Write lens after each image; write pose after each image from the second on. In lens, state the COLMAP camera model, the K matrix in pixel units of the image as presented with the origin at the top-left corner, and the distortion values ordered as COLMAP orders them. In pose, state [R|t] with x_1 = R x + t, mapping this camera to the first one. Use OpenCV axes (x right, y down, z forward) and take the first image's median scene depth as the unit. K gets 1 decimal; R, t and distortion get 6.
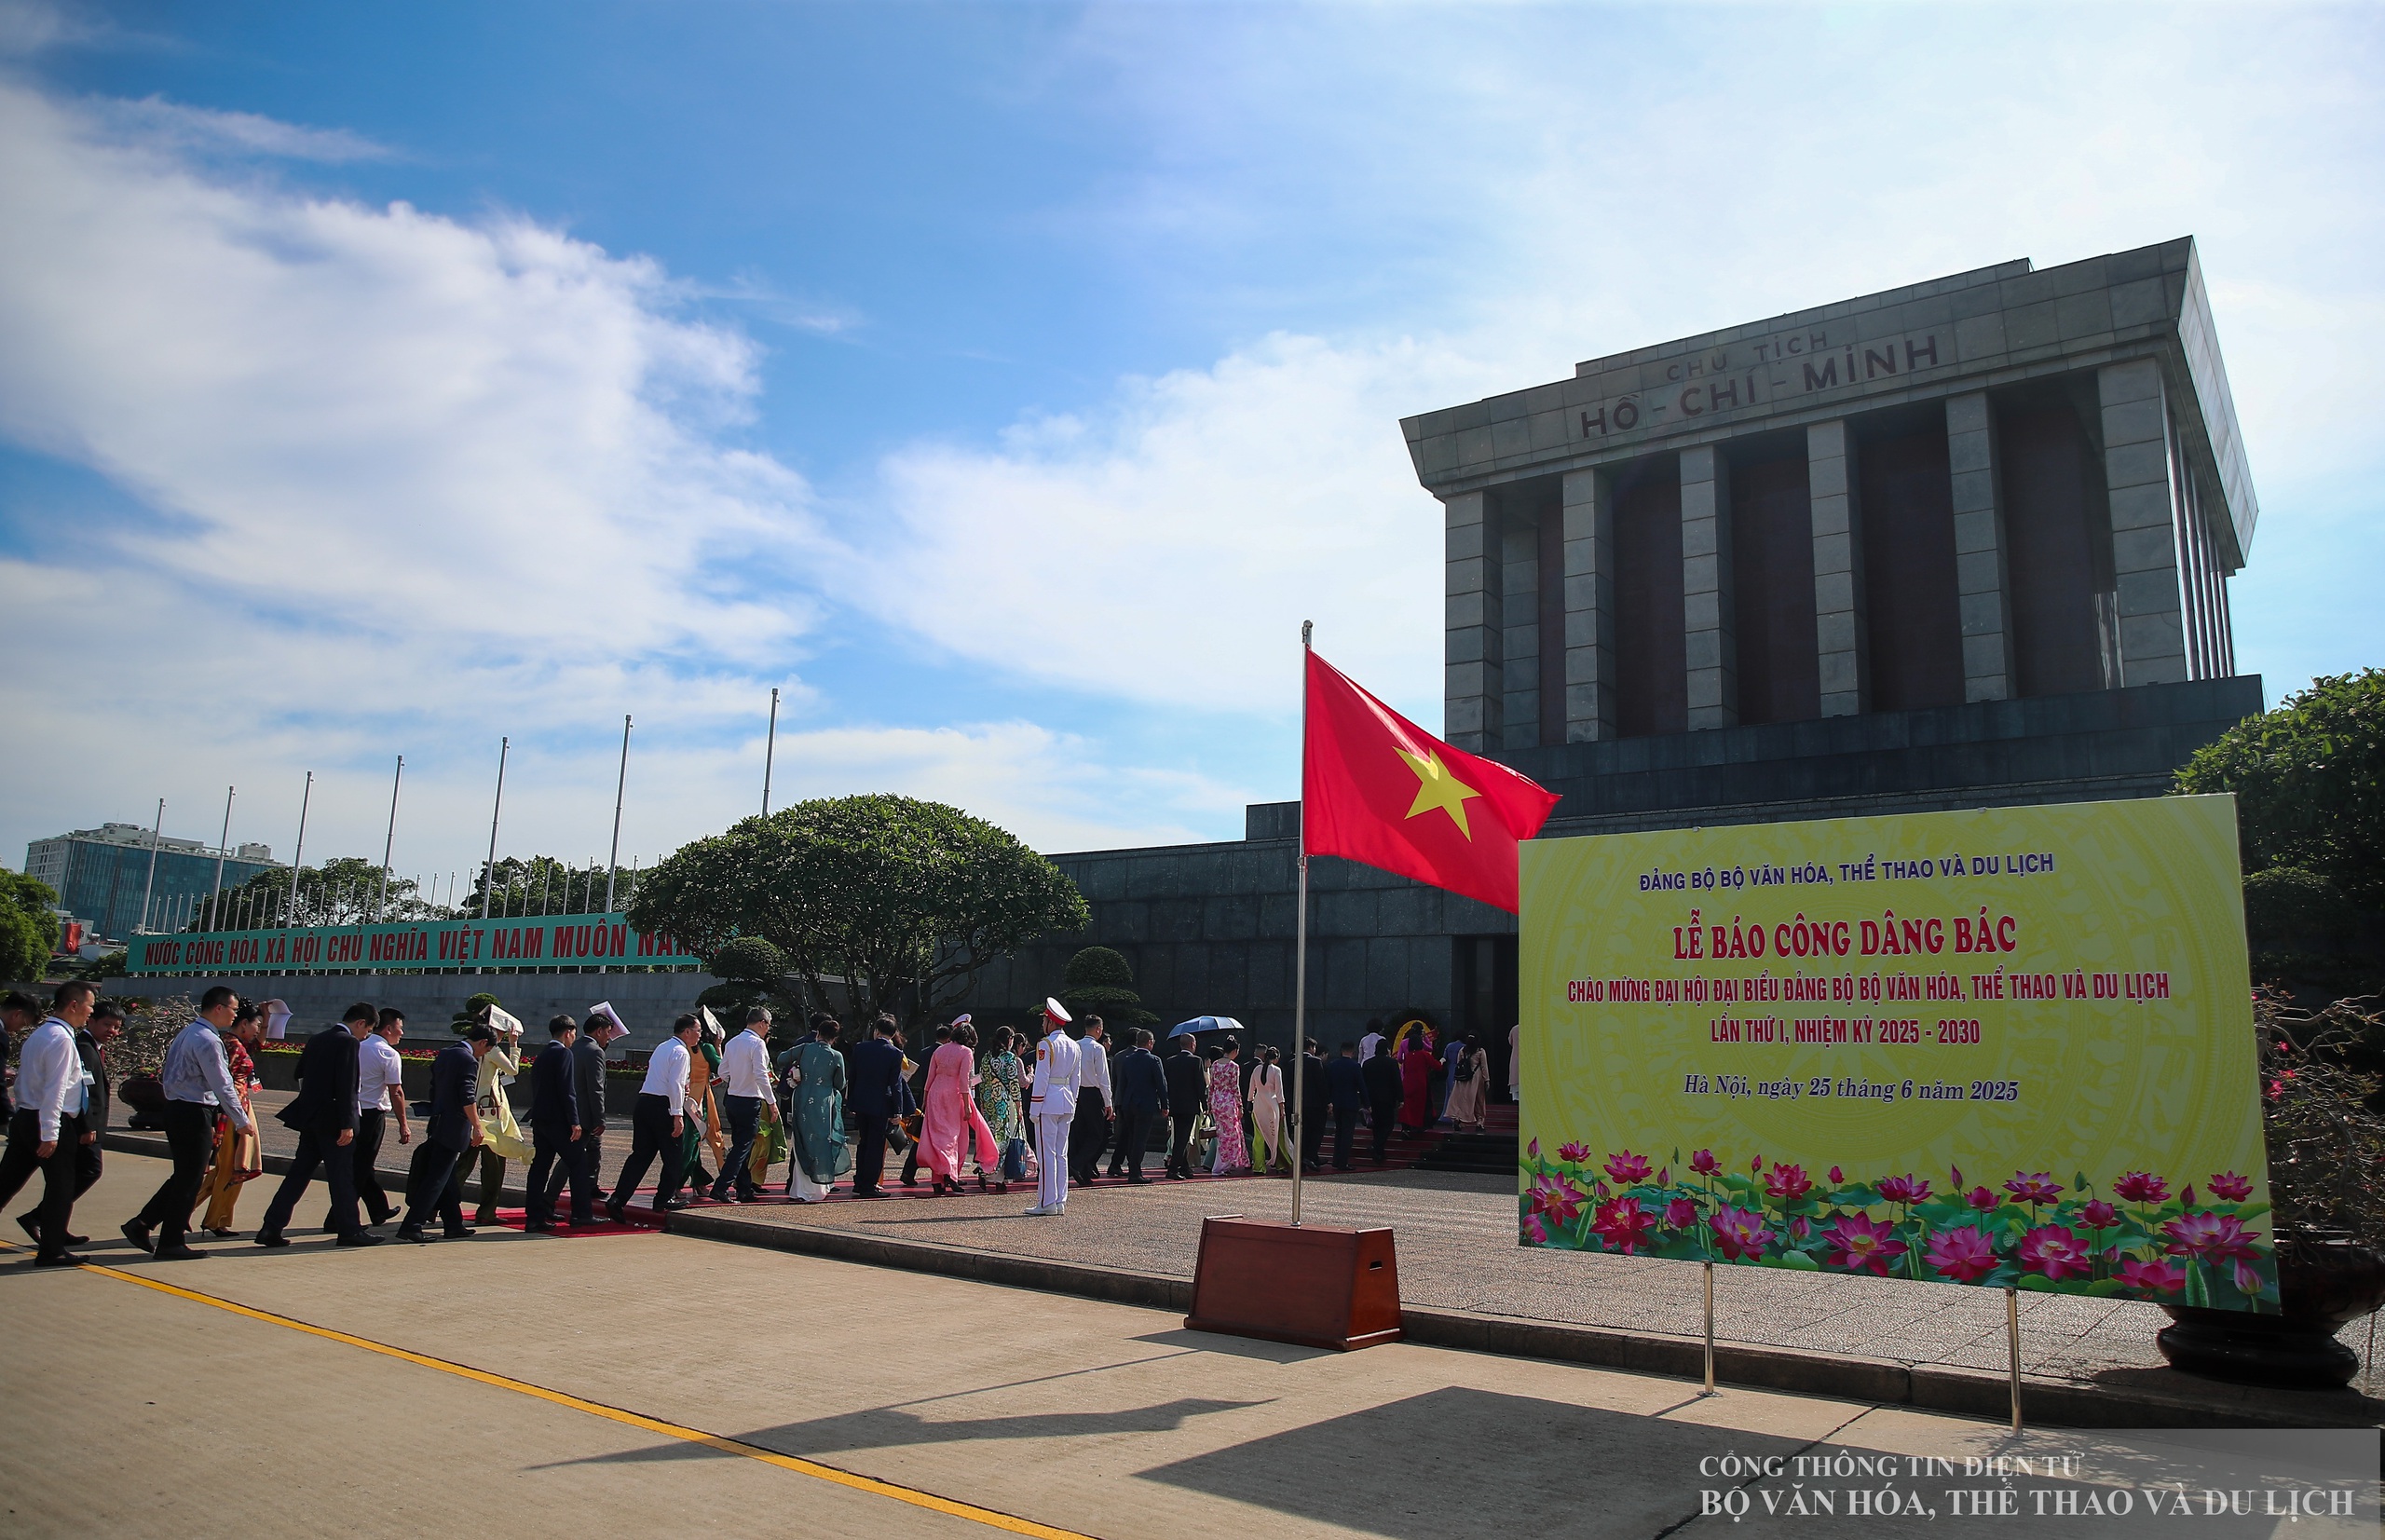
lens RADIAL K [[1645.1, 0, 1192.5], [0, 1645.1, 770.0], [0, 0, 1]] dist [-0.135559, 0.126104]
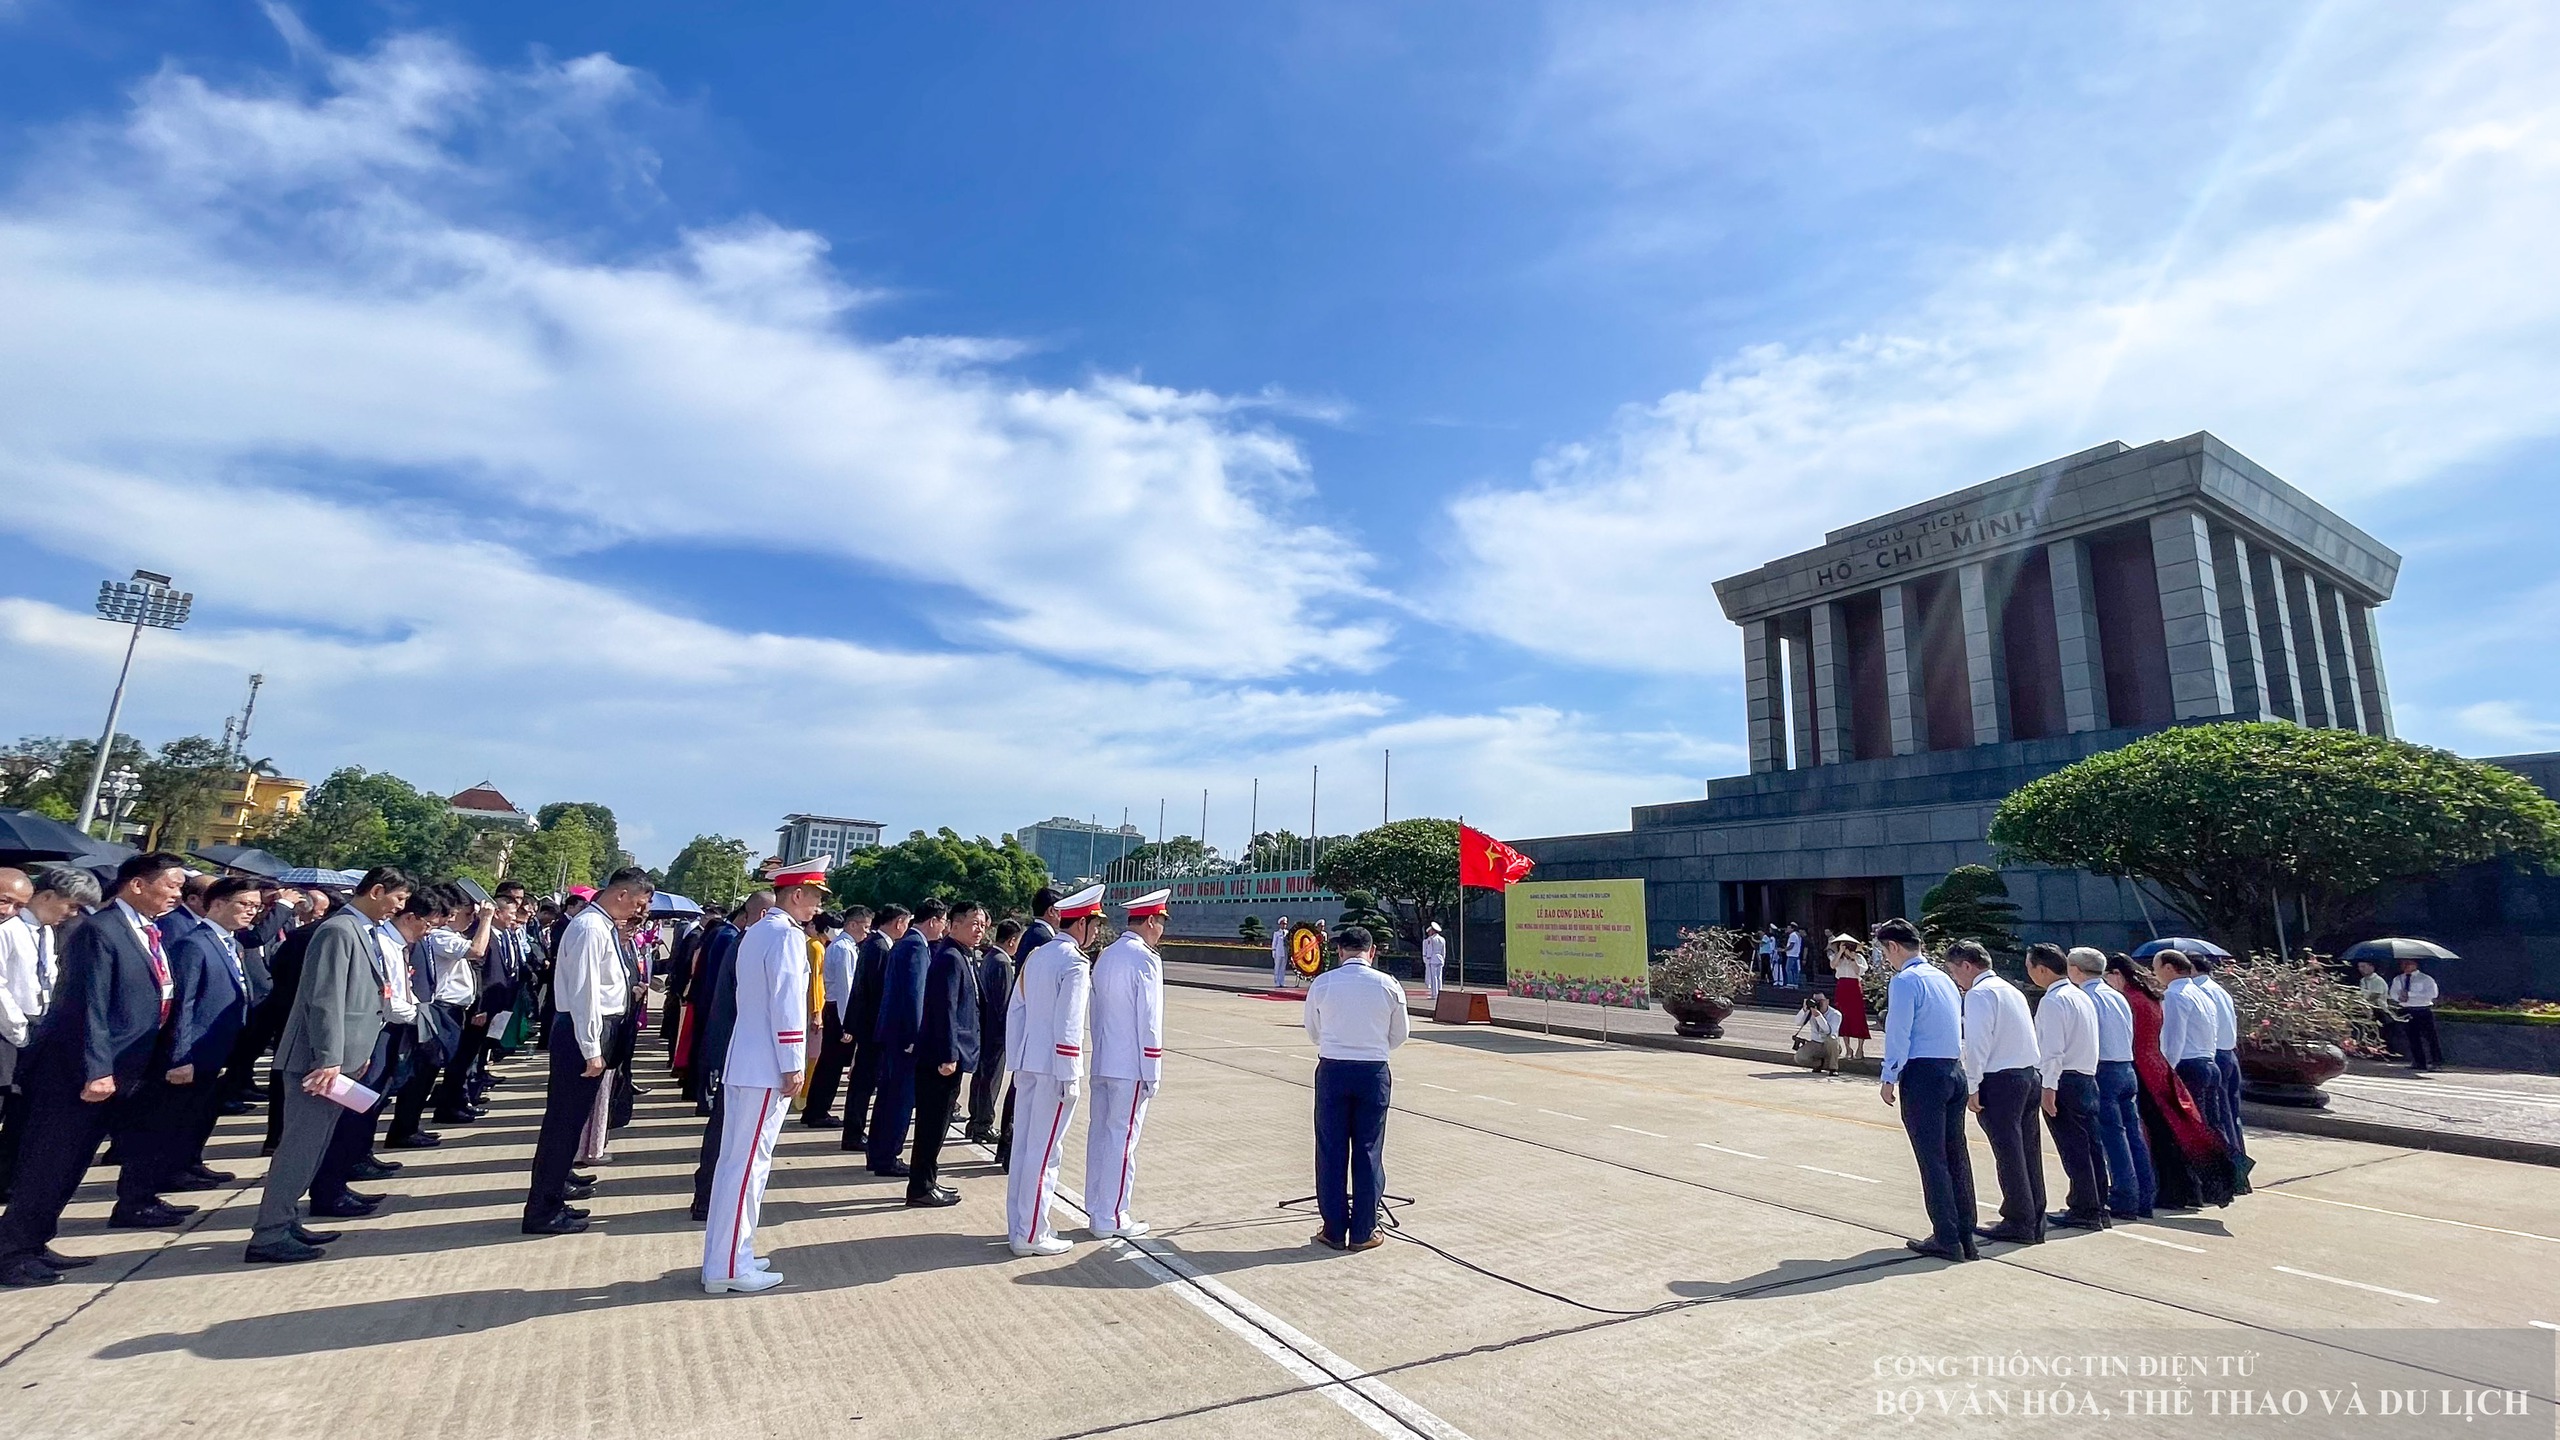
lens RADIAL K [[1055.4, 0, 1280.0], [0, 1055.4, 720.0], [0, 0, 1]] dist [-0.000609, -0.000099]
pose [[0.924536, -0.073747, -0.373892, 0.175317], [0.060401, 0.997053, -0.047304, -0.064529], [0.376279, 0.021150, 0.926265, -0.369232]]
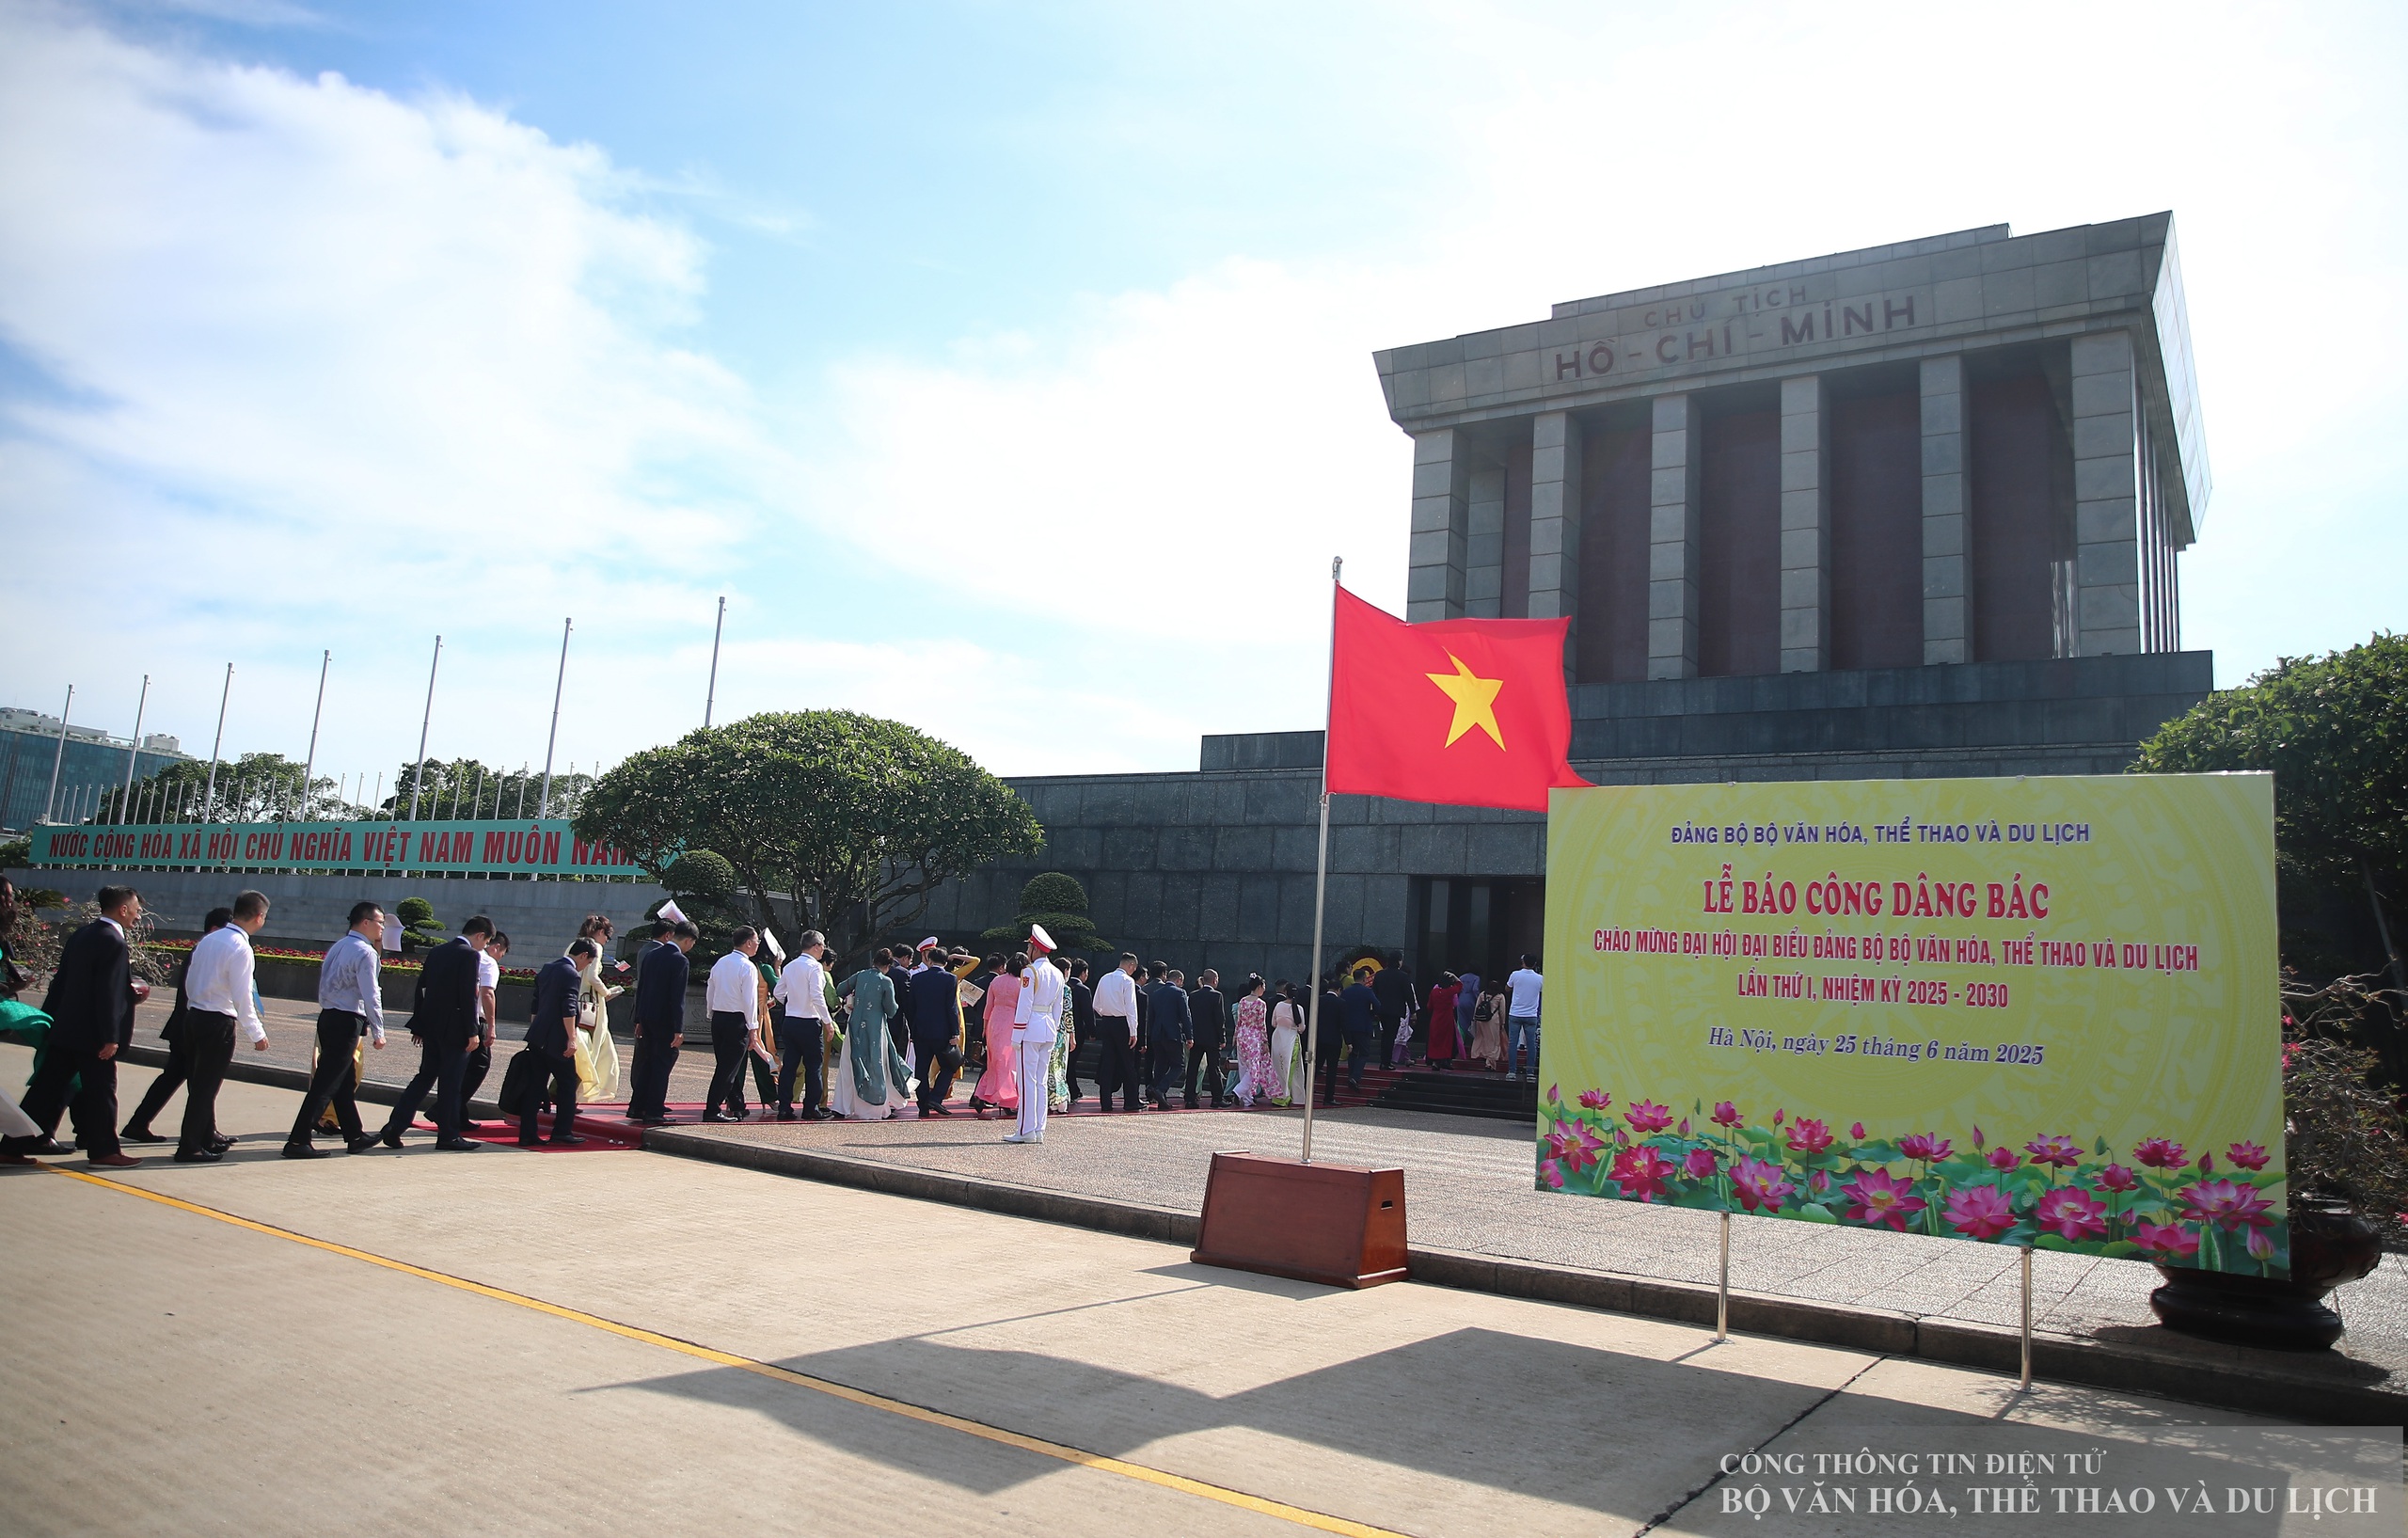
lens RADIAL K [[1660.5, 0, 1204.0], [0, 1660.5, 769.0], [0, 0, 1]] dist [-0.142030, 0.143082]
pose [[0.998125, 0.040127, 0.046228, -0.016068], [-0.042070, 0.998238, 0.041840, -0.000397], [-0.044468, -0.043706, 0.998054, 0.001266]]
